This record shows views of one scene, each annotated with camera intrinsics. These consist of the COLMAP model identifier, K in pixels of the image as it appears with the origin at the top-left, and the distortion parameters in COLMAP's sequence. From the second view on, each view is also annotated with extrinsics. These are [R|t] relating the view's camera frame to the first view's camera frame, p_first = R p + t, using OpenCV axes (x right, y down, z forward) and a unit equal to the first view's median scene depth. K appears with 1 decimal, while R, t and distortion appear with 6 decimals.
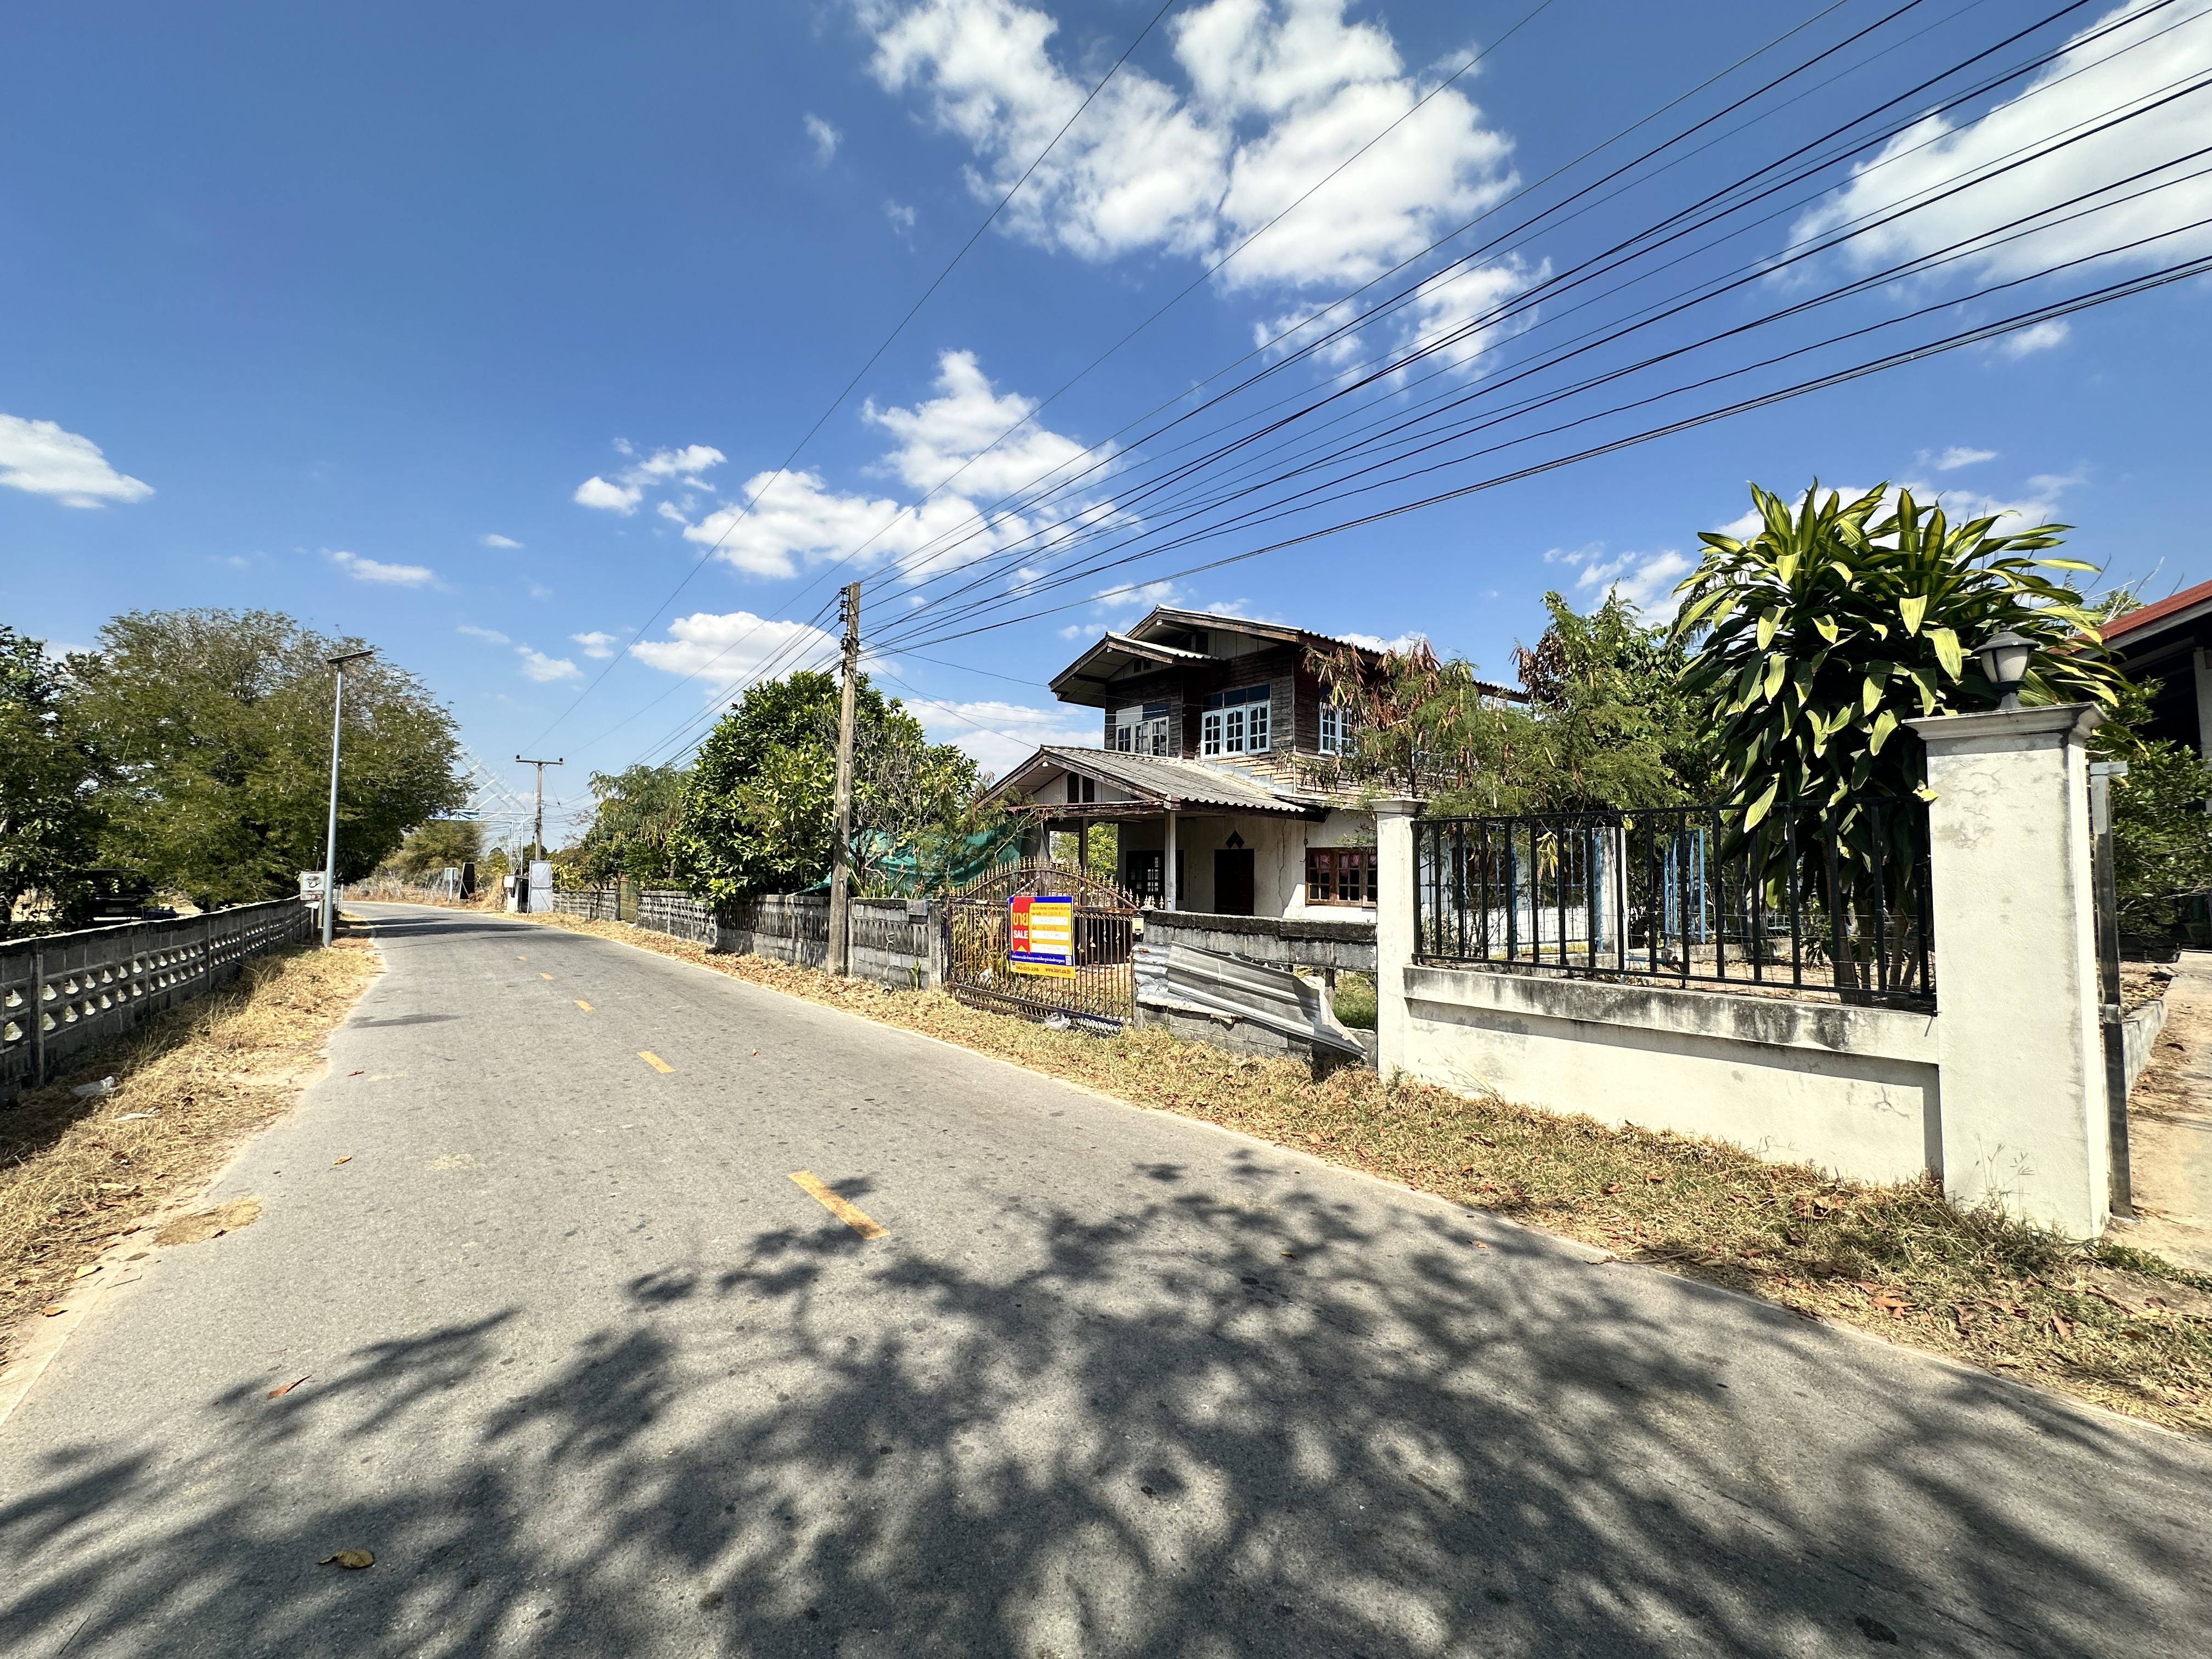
lens RADIAL K [[884.0, 0, 1107.0], [0, 884.0, 829.3], [0, 0, 1]] dist [-0.004910, 0.001150]
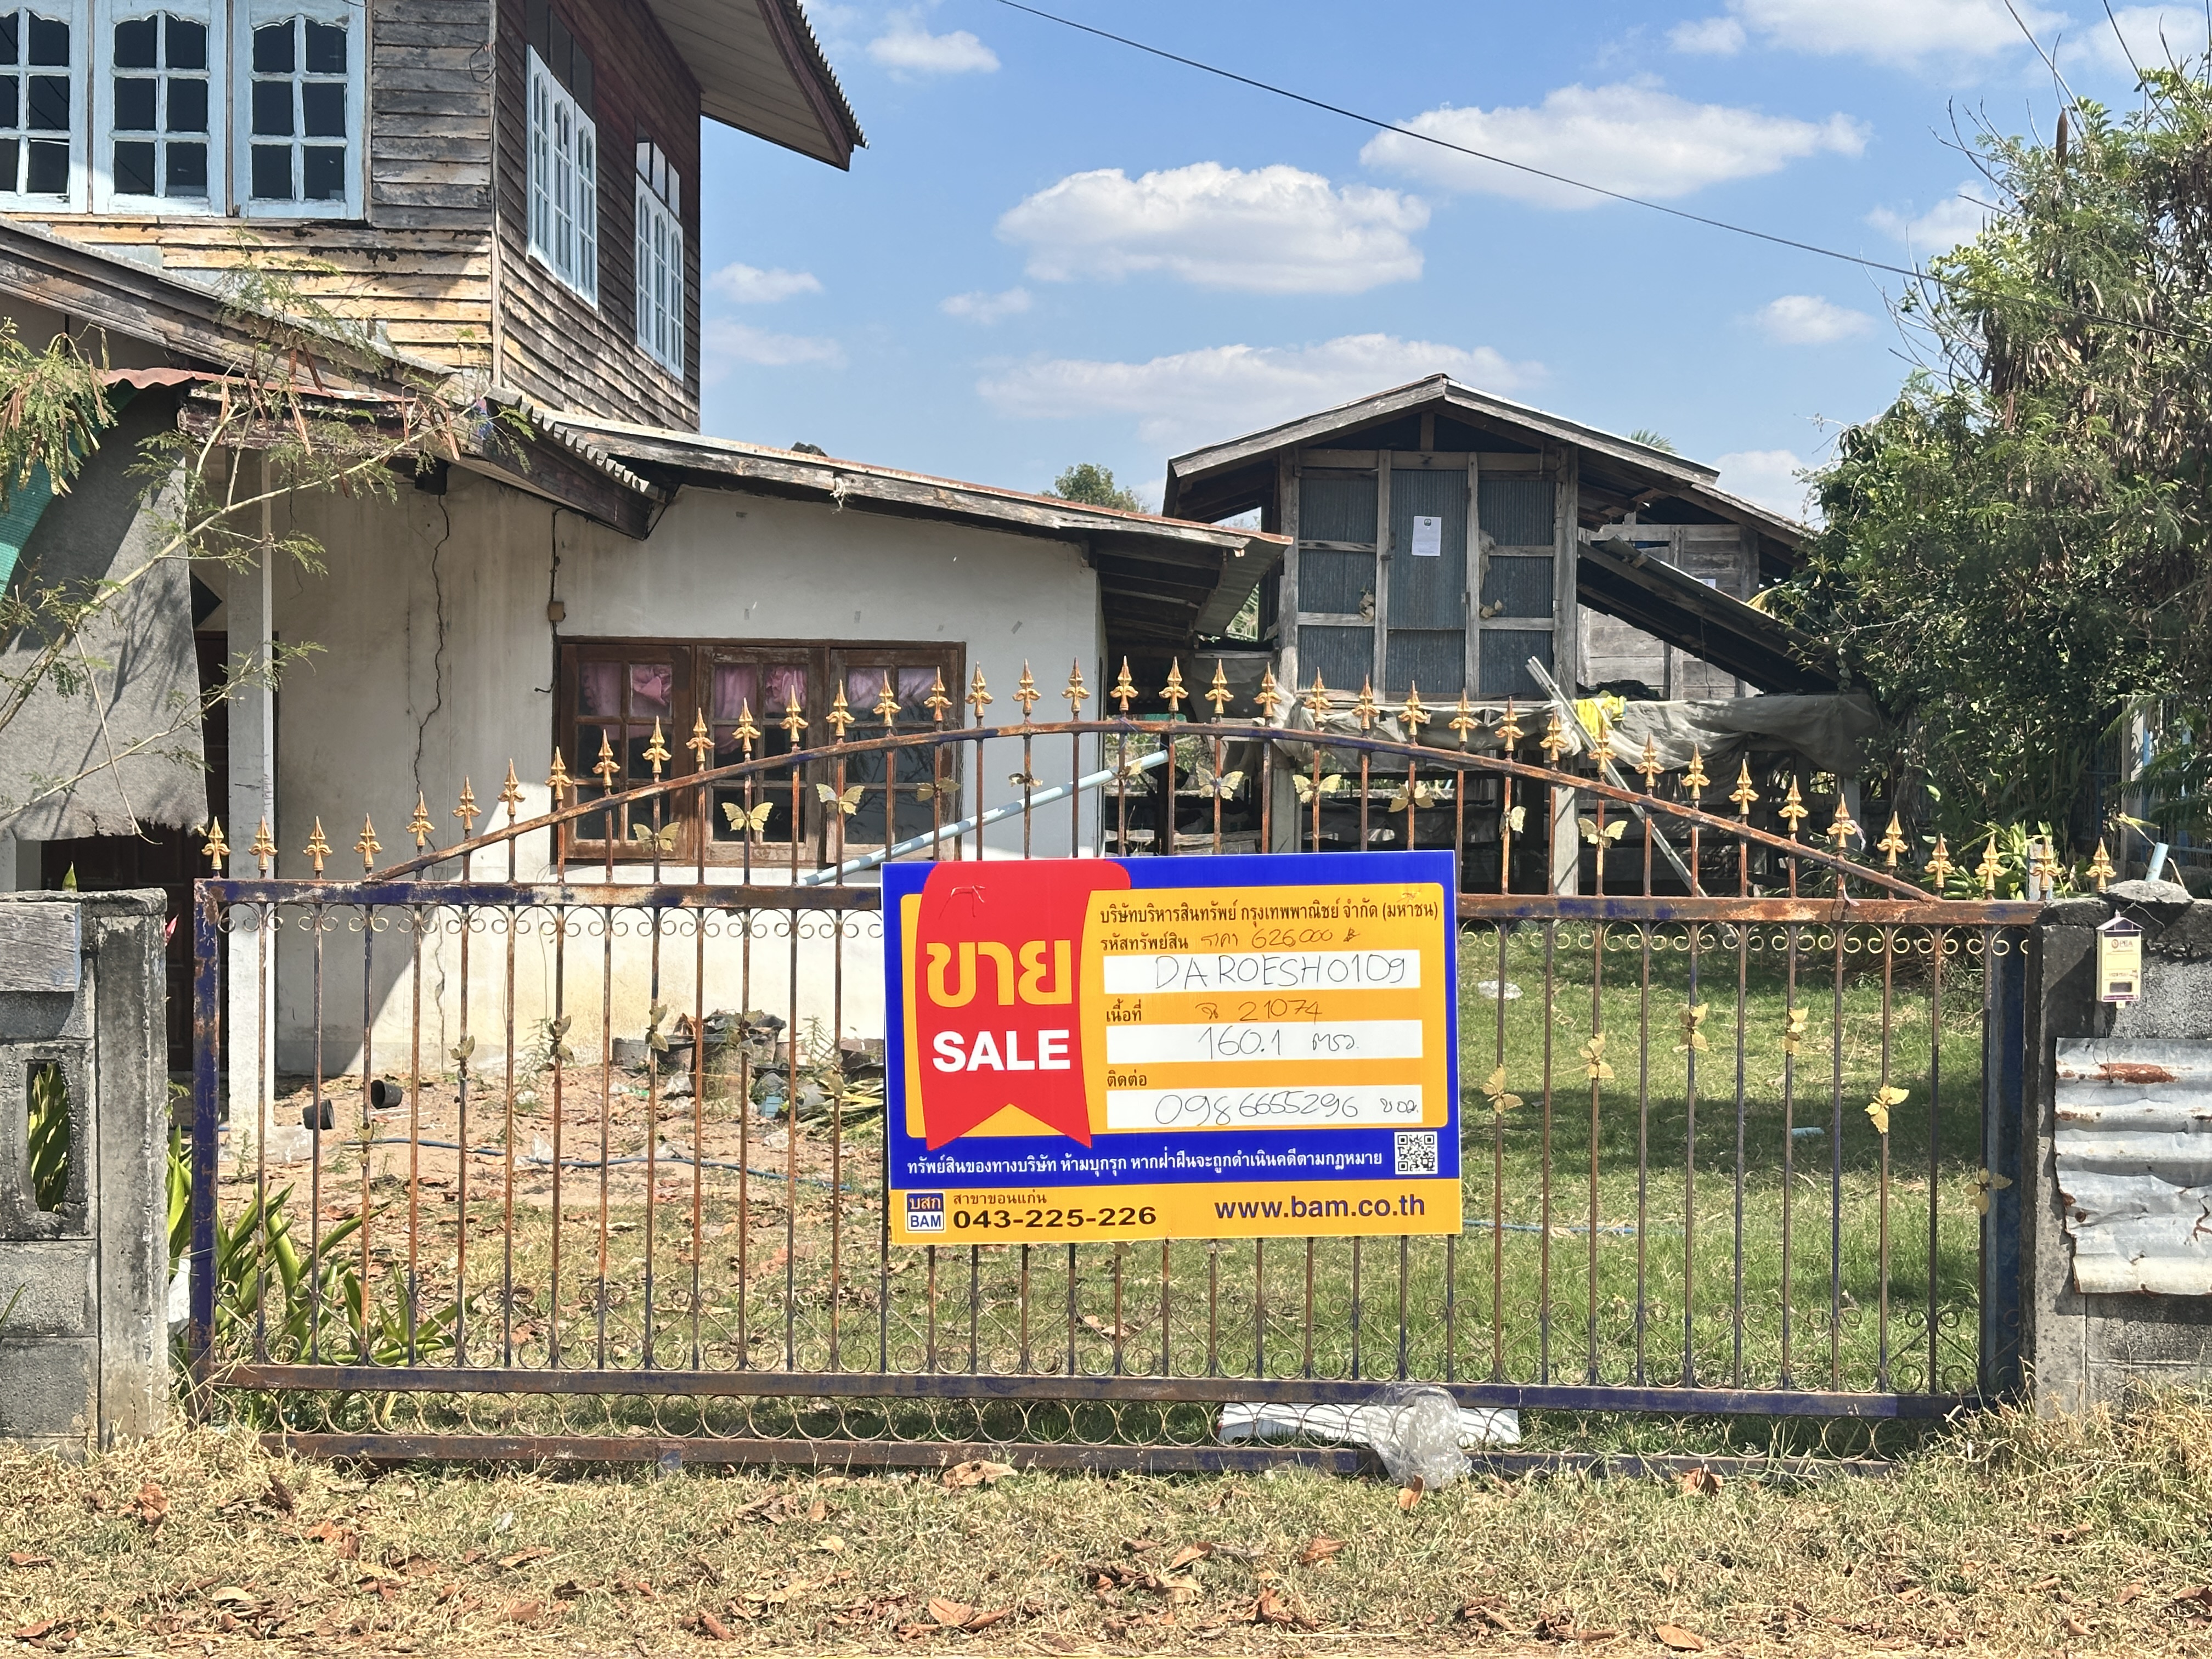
lens RADIAL K [[3080.4, 0, 1133.8], [0, 3080.4, 858.7], [0, 0, 1]] dist [0.185044, -0.350382]
pose [[0.633801, -0.027989, 0.772990, -0.505018], [-0.041648, 0.996661, 0.070236, 0.021871], [-0.772374, -0.076709, 0.630519, 0.451112]]
